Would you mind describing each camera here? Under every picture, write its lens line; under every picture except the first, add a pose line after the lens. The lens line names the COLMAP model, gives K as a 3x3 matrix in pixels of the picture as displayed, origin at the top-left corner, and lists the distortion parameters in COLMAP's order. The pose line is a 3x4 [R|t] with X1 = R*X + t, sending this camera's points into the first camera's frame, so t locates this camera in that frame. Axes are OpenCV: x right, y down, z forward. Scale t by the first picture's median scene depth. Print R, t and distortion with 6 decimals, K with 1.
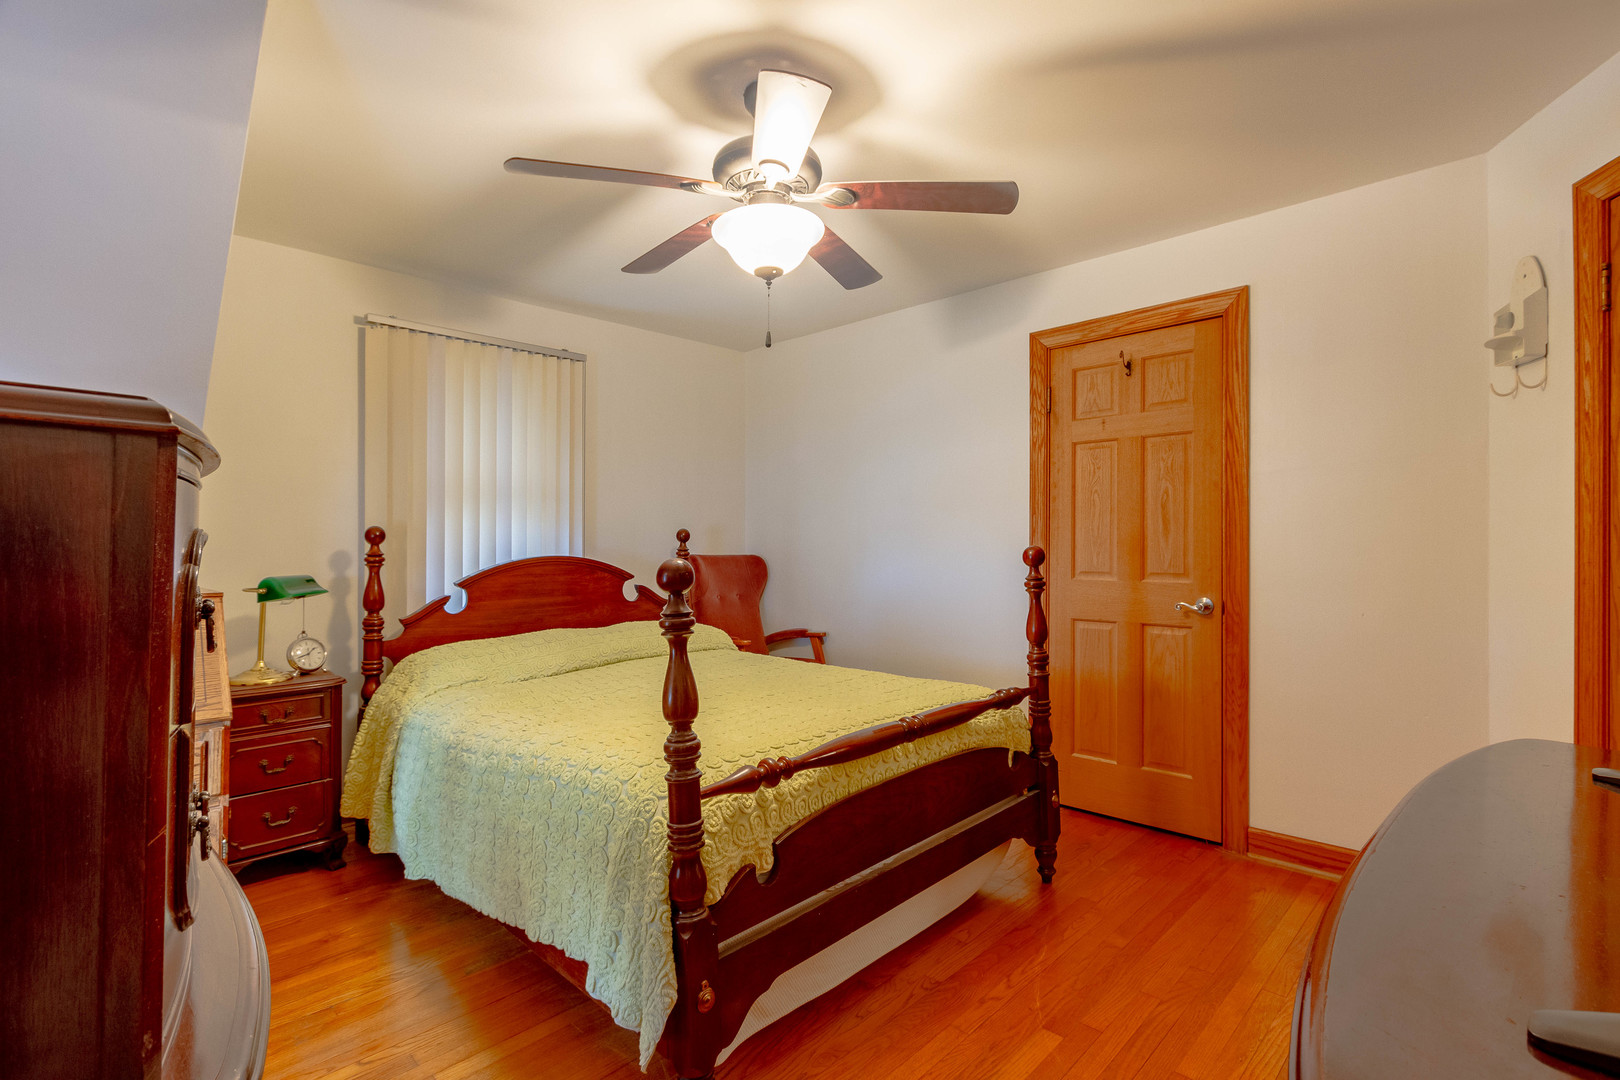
lens RADIAL K [[766.8, 0, 810.0], [0, 766.8, 540.0], [0, 0, 1]] dist [0.000384, 0.000343]
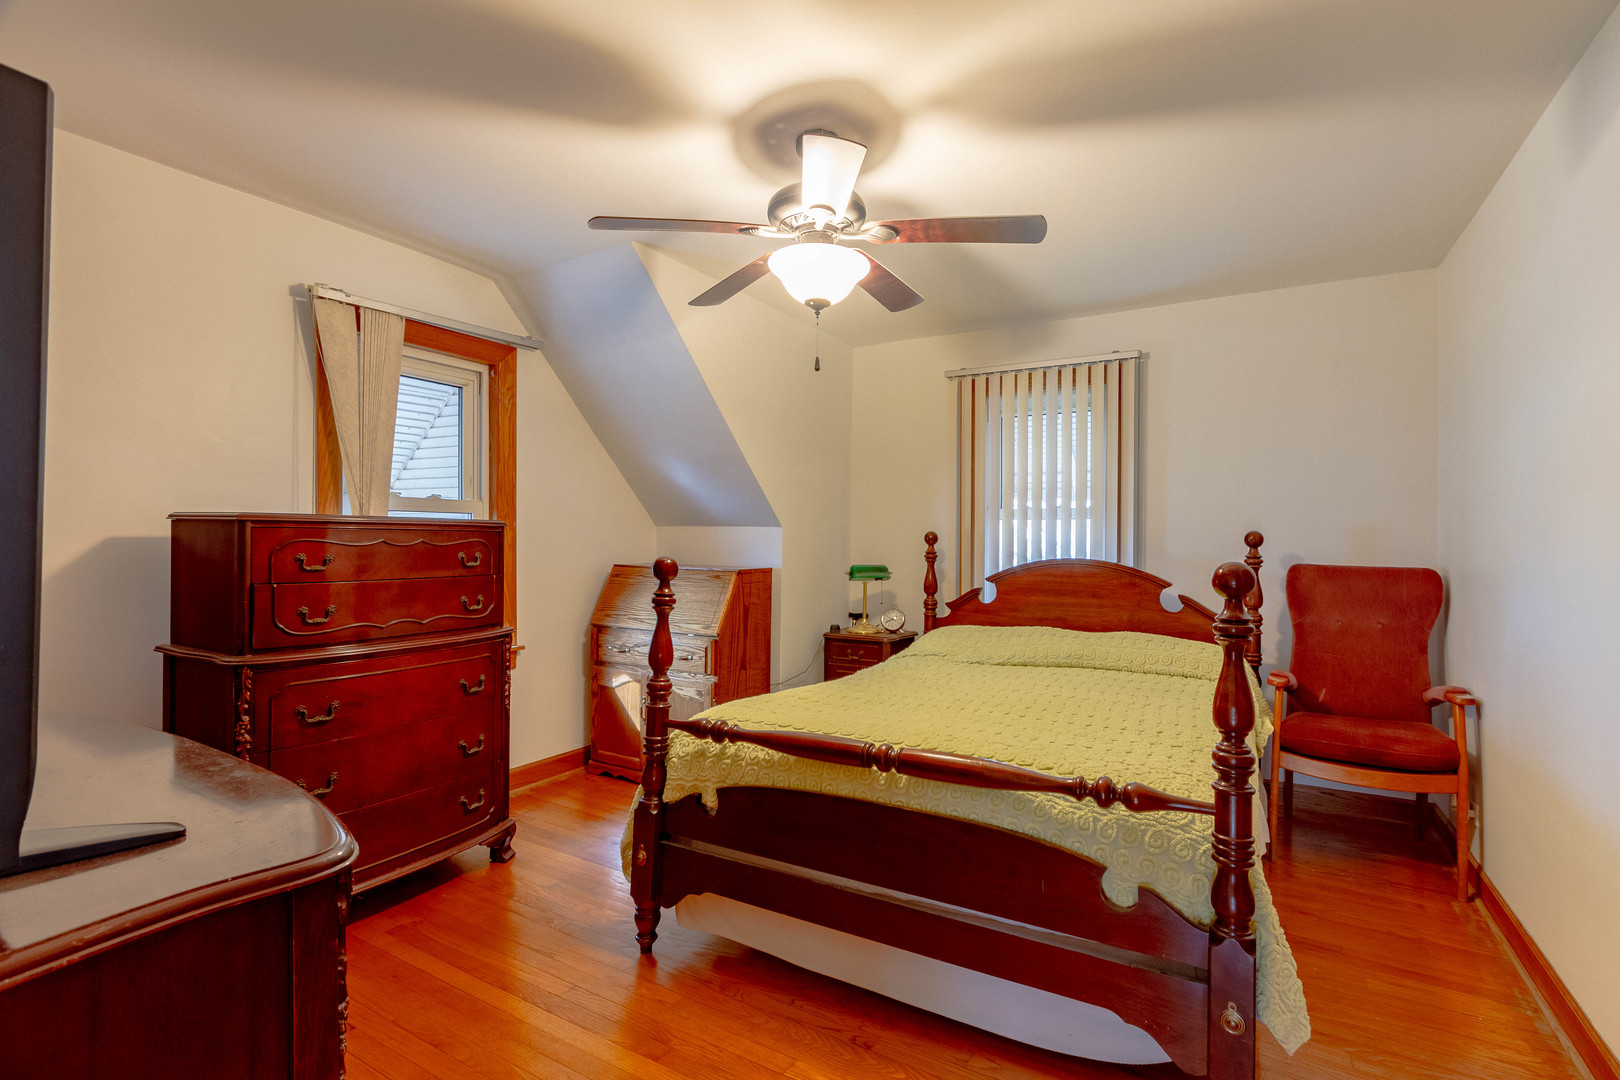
lens RADIAL K [[744.9, 0, 814.6], [0, 744.9, 544.9], [0, 0, 1]] dist [-0.000133, 0.000051]
pose [[0.240254, 0.014378, -0.970603, 0.653401], [-0.009315, 0.999878, 0.012505, -0.008527], [0.970665, 0.006037, 0.240359, 0.485242]]
